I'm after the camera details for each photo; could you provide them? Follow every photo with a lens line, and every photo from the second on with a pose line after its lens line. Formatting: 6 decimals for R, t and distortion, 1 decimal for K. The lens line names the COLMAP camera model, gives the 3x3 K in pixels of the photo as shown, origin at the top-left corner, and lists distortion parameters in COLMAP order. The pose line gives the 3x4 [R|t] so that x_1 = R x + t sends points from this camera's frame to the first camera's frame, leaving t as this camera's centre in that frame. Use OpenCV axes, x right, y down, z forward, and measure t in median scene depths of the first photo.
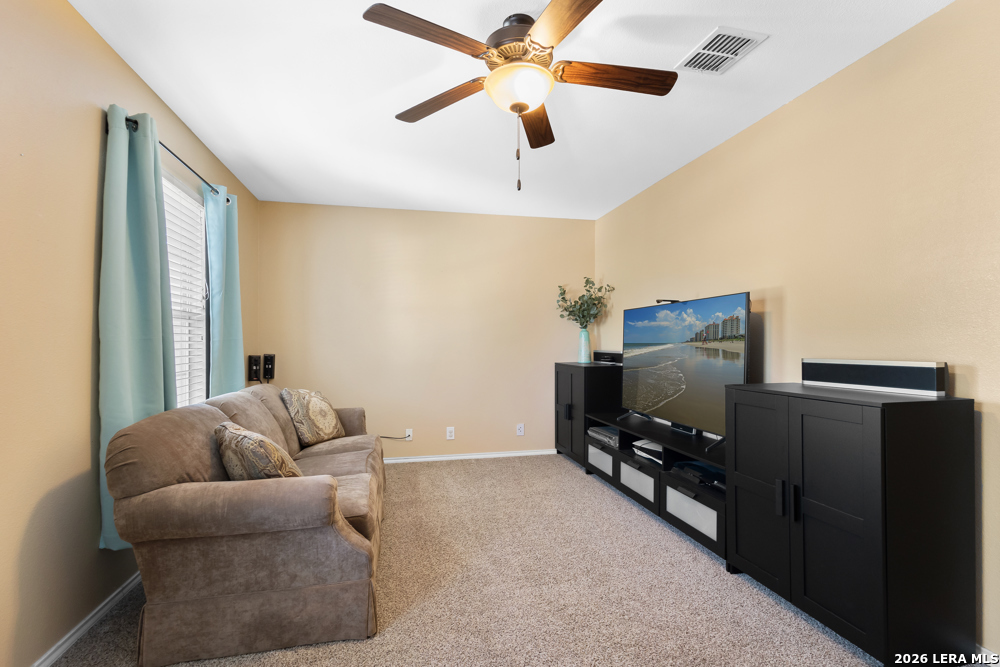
lens RADIAL K [[467.7, 0, 498.7], [0, 467.7, 344.1], [0, 0, 1]] dist [-0.001741, 0.000152]
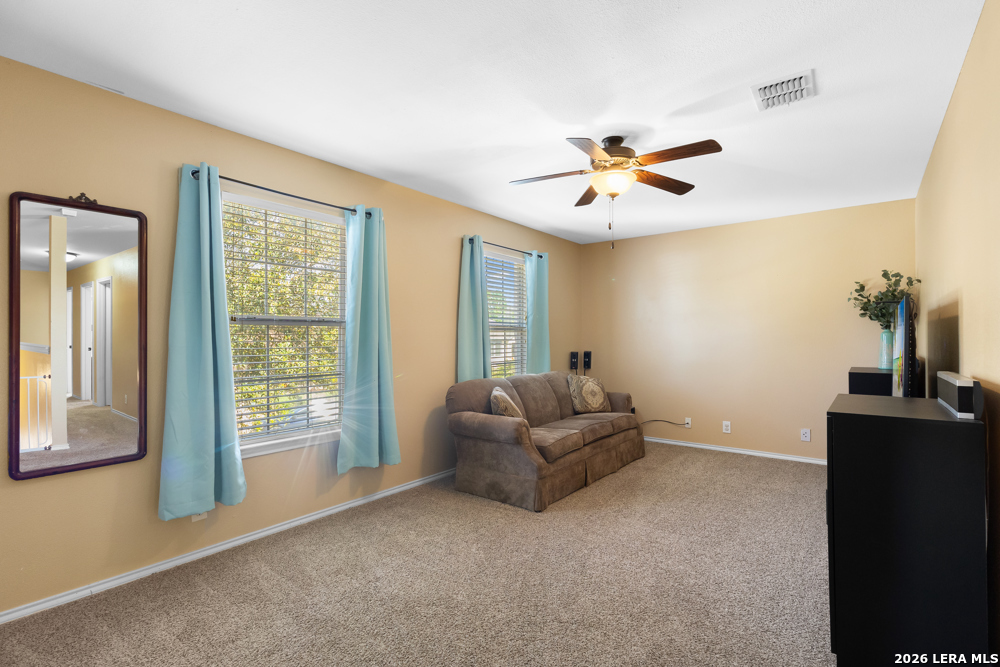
lens RADIAL K [[467.7, 0, 498.7], [0, 467.7, 344.1], [0, 0, 1]] dist [-0.001741, 0.000152]
pose [[0.624726, 0.009444, -0.780787, 0.587097], [-0.000396, 0.999931, 0.011778, -0.021947], [0.780844, -0.007048, 0.624686, -0.133224]]
